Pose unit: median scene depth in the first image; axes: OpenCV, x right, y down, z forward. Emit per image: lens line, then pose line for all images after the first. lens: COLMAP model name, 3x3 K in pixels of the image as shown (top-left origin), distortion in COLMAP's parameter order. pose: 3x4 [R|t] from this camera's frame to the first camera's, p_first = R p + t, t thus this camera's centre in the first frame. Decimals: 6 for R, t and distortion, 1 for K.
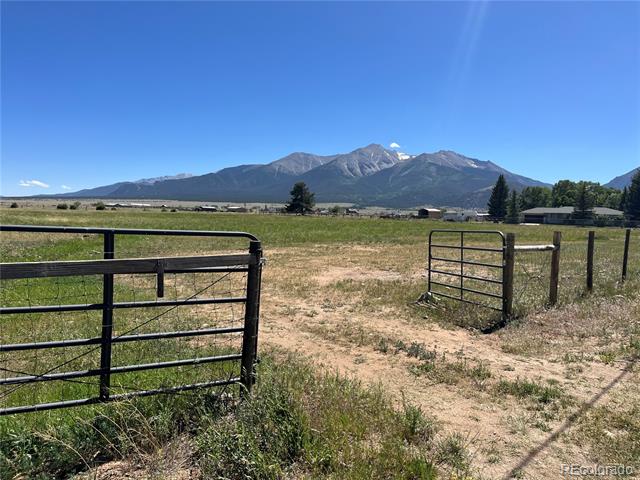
lens RADIAL K [[486.6, 0, 328.5], [0, 486.6, 229.8], [0, 0, 1]] dist [0.065994, -0.090723]
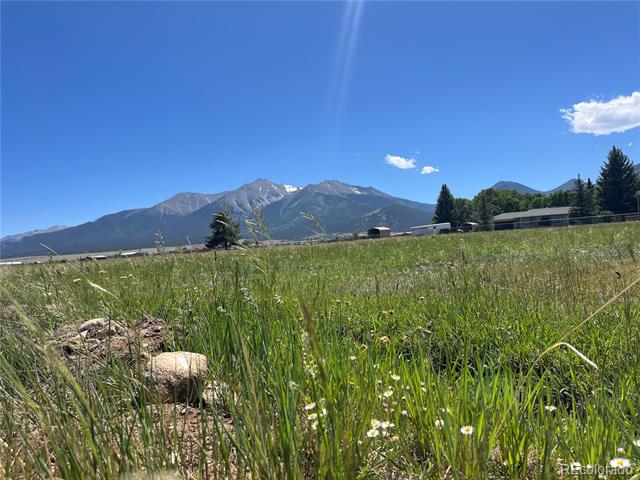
lens RADIAL K [[477.1, 0, 317.3], [0, 477.1, 241.1], [0, 0, 1]] dist [0.058474, -0.080905]
pose [[0.973514, -0.099694, 0.205749, -0.024060], [0.109178, 0.993397, -0.035238, -0.000040], [-0.200877, 0.056768, 0.977970, 0.051925]]
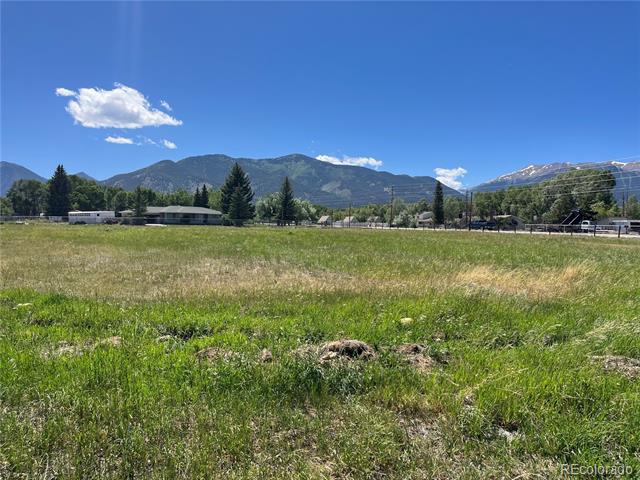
lens RADIAL K [[479.4, 0, 320.0], [0, 479.4, 240.0], [0, 0, 1]] dist [0.058406, -0.081465]
pose [[0.383123, -0.059320, 0.921790, -0.073187], [0.030013, 0.998208, 0.051764, -0.004850], [-0.923209, 0.007833, 0.384217, 0.087894]]
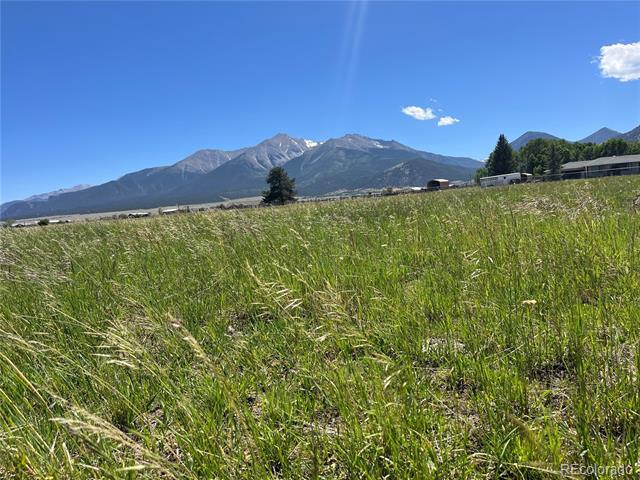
lens RADIAL K [[479.4, 0, 320.0], [0, 479.4, 240.0], [0, 0, 1]] dist [0.058406, -0.081465]
pose [[0.977894, -0.128792, 0.164731, -0.047377], [0.122271, 0.991278, 0.049174, -0.000855], [-0.169627, -0.027945, 0.985112, 0.049856]]
